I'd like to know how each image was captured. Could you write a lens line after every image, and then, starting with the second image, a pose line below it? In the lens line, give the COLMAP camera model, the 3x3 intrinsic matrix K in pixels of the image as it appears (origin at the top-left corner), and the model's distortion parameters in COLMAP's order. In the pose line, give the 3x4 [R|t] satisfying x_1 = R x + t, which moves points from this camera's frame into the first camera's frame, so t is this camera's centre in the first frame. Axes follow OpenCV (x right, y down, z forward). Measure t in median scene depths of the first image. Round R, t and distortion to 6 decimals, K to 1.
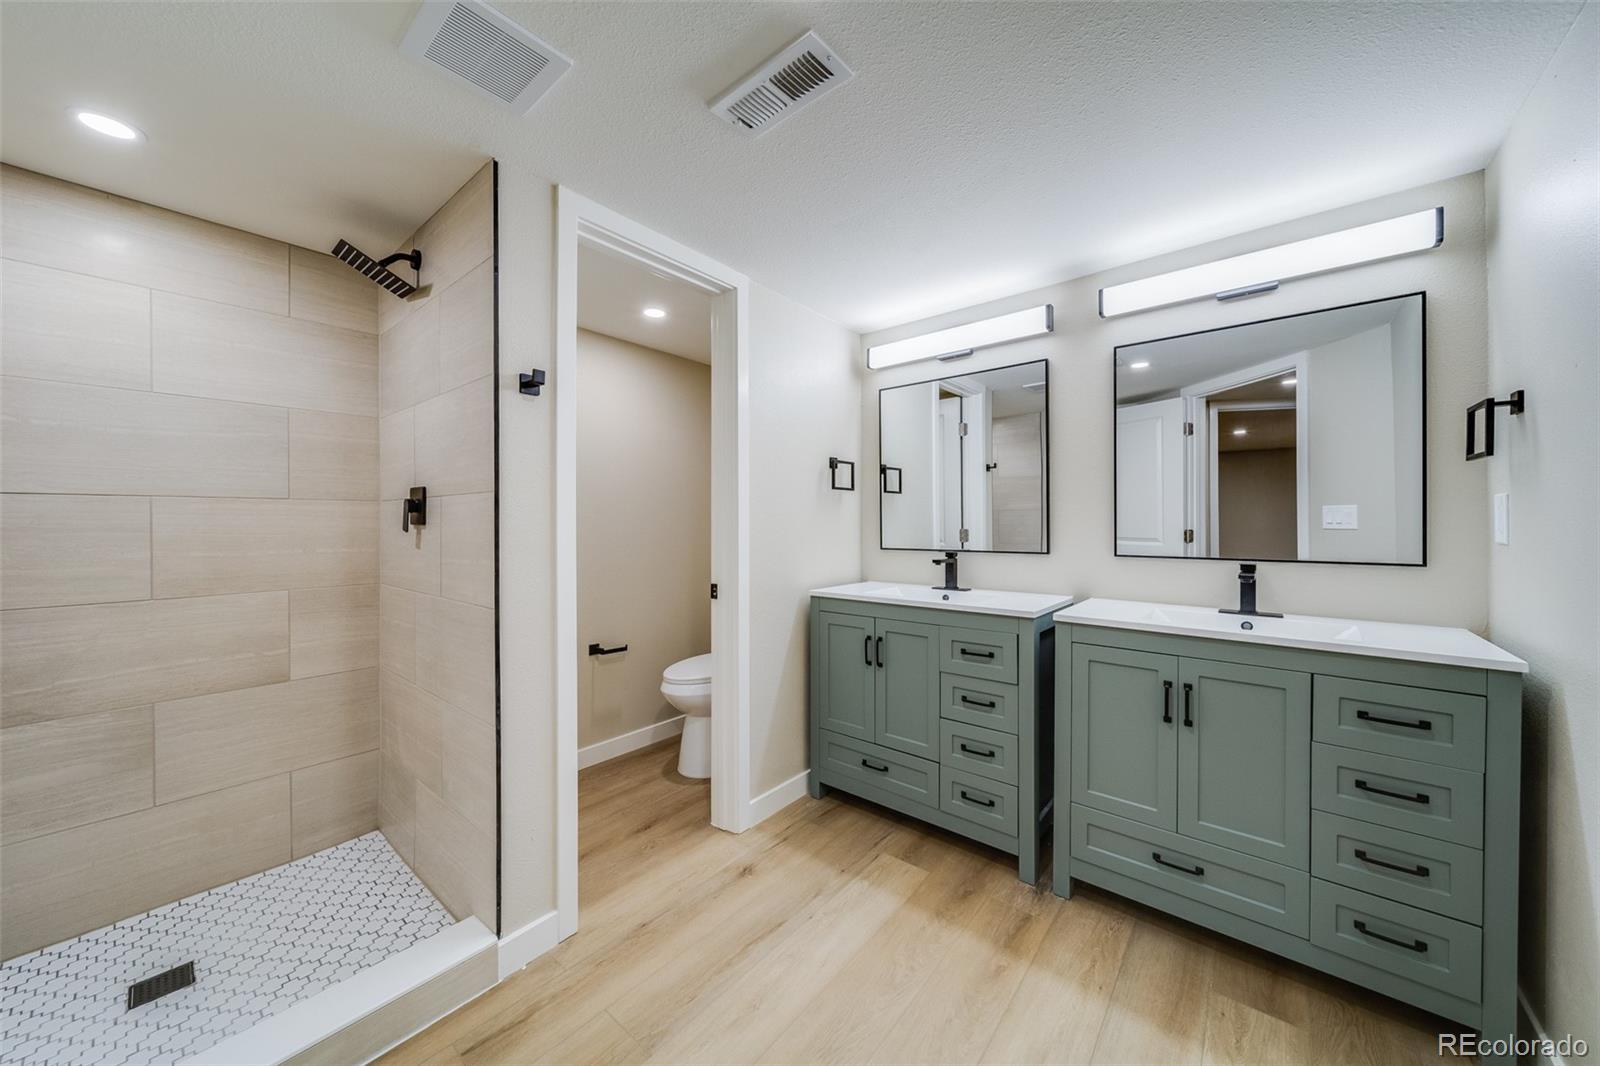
lens RADIAL K [[569.0, 0, 795.3], [0, 569.0, 502.9], [0, 0, 1]] dist [0.003186, -0.001783]
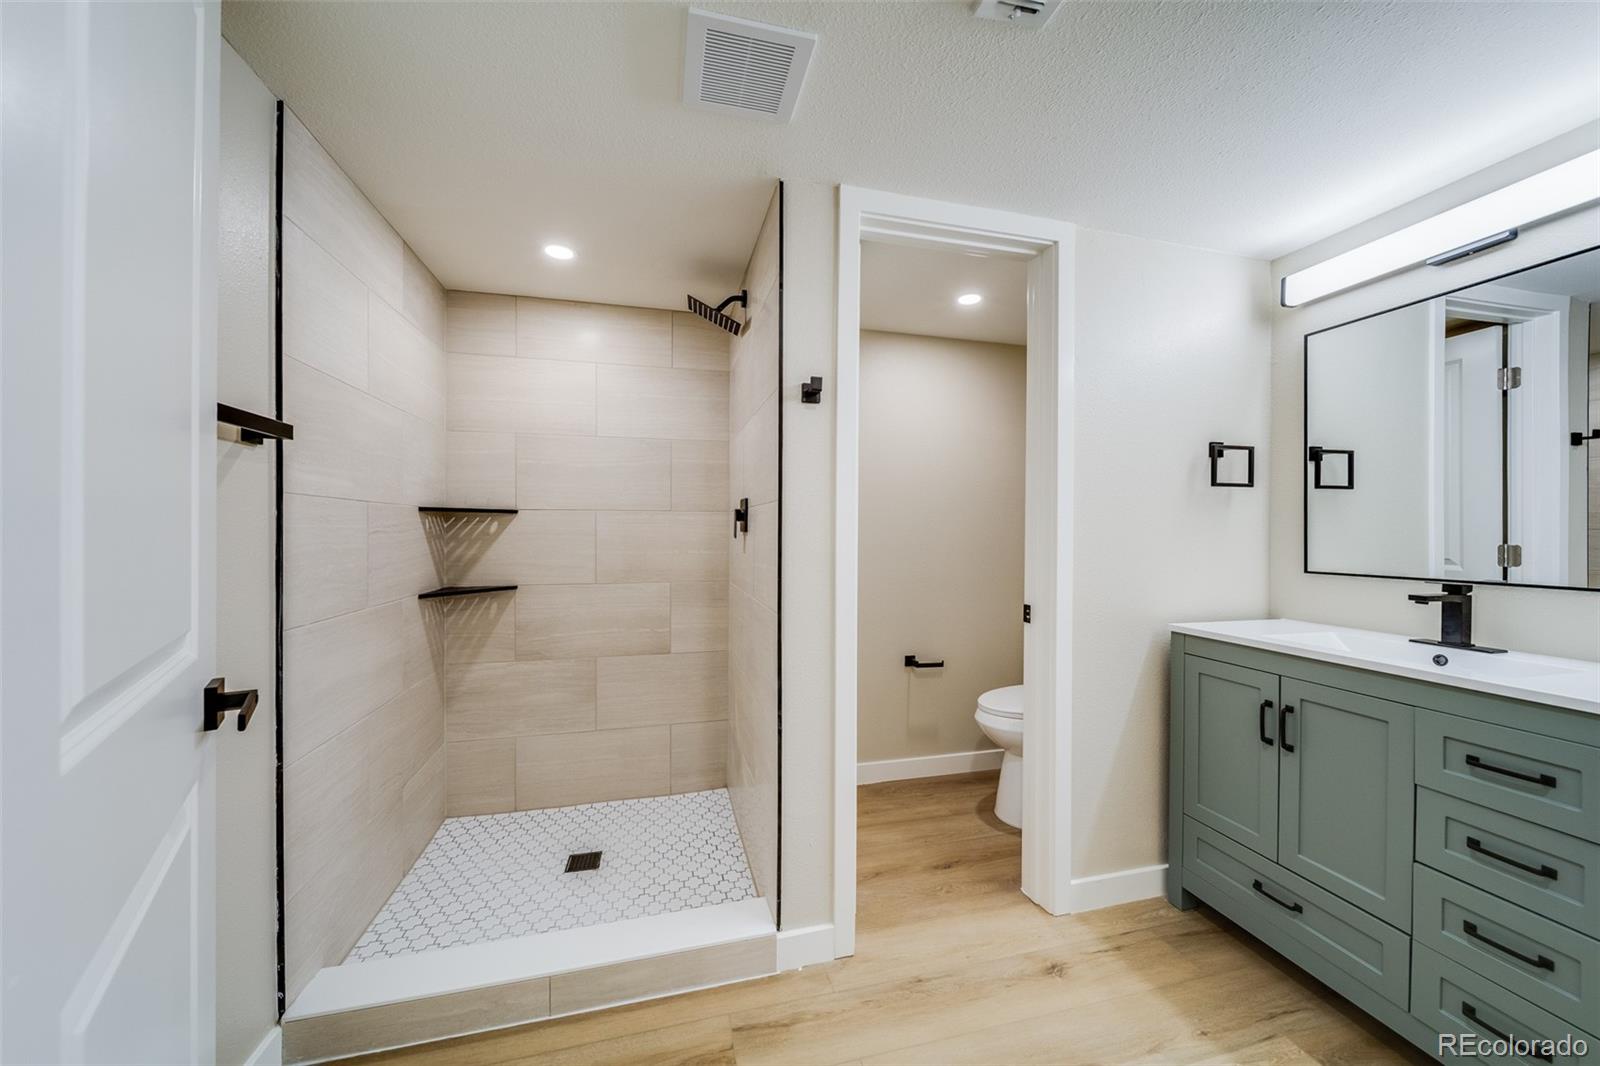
lens RADIAL K [[565.1, 0, 794.5], [0, 565.1, 522.2], [0, 0, 1]] dist [0.002368, -0.001610]
pose [[0.804356, -0.003469, -0.594137, 0.083312], [0.014856, 0.999788, 0.014275, 0.004347], [0.593962, -0.020309, 0.804237, 0.143243]]
